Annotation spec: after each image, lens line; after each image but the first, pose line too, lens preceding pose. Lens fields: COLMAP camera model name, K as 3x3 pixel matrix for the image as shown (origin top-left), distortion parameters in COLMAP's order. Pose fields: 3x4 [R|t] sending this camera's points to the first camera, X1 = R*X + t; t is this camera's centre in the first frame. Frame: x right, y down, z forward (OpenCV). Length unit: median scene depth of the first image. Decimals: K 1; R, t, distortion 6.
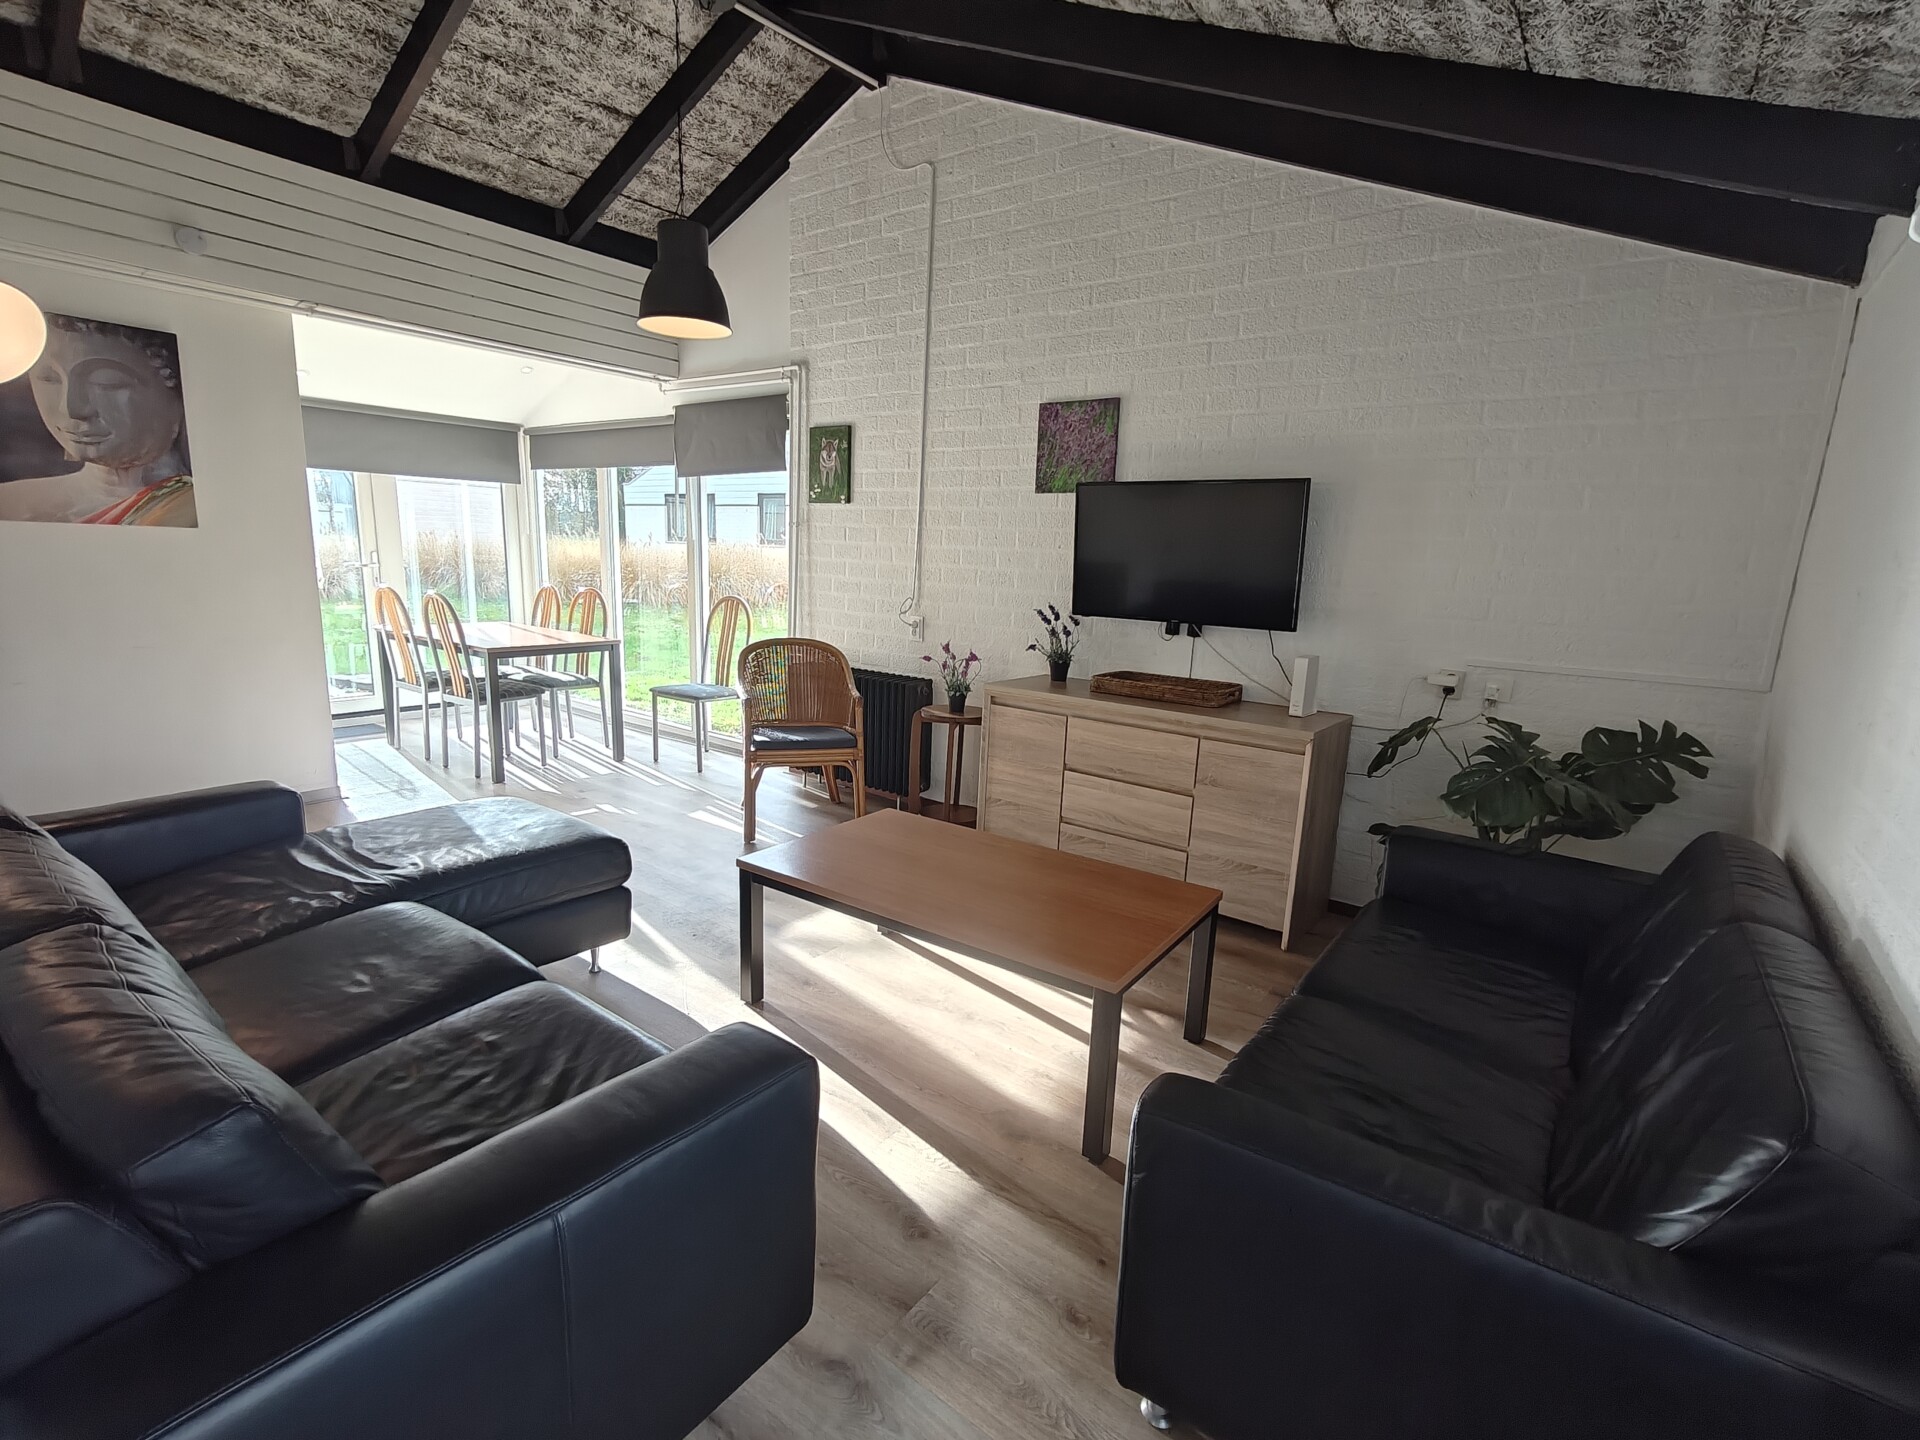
lens RADIAL K [[894.6, 0, 958.8], [0, 894.6, 721.4], [0, 0, 1]] dist [-0.004518, -0.000697]
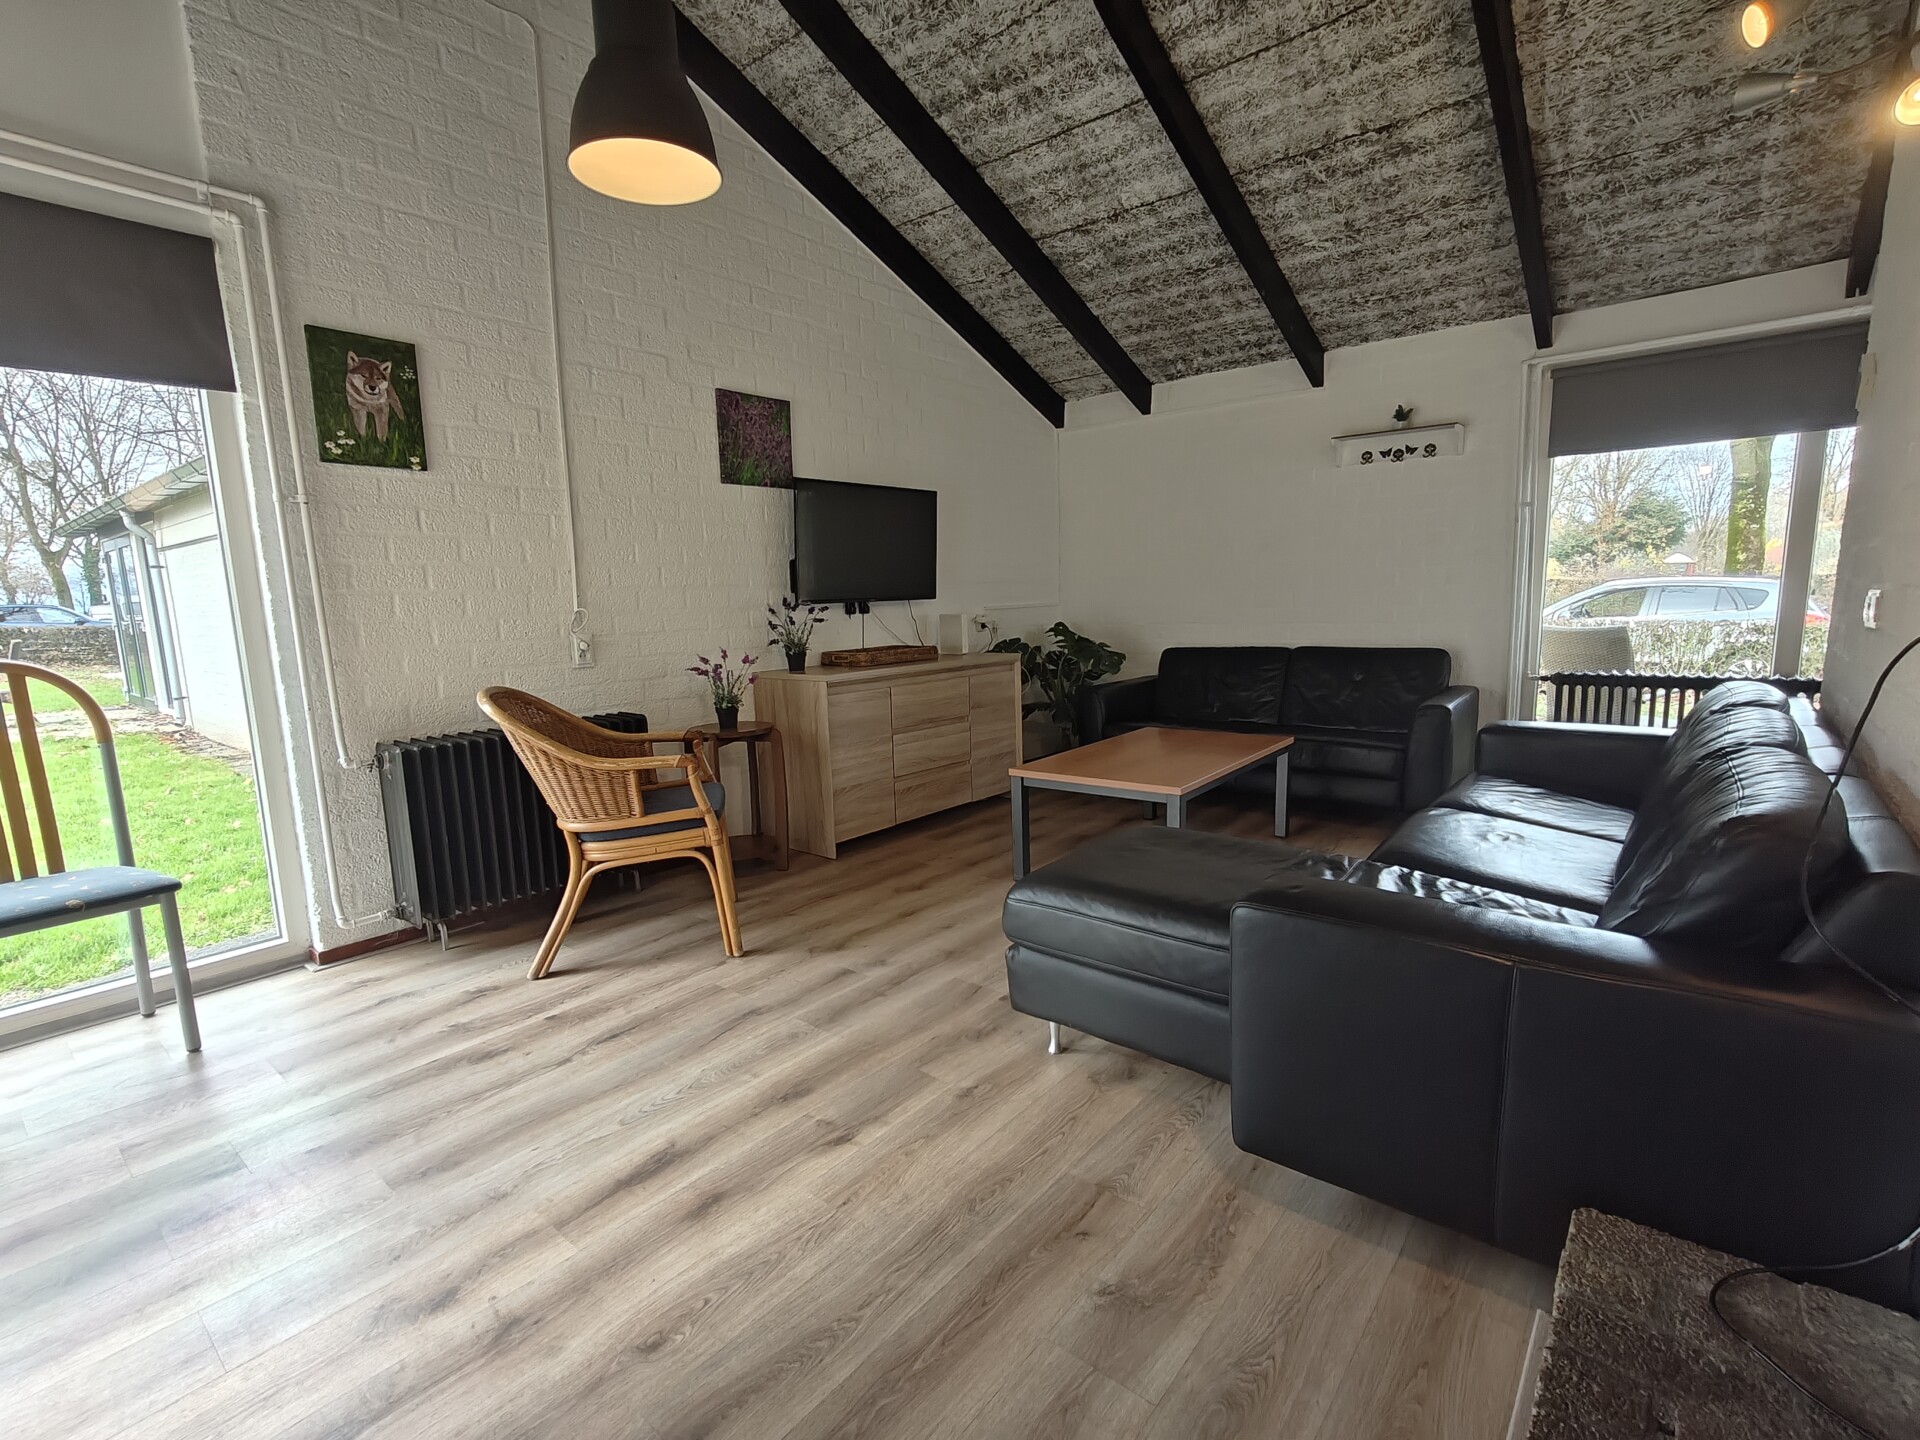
lens RADIAL K [[894.6, 0, 960.4], [0, 894.6, 728.5], [0, 0, 1]] dist [-0.004518, -0.000697]
pose [[0.039647, -0.188030, 0.981363, -0.893693], [0.220809, 0.959503, 0.174922, -0.118589], [-0.974511, 0.209759, 0.079560, 0.747967]]
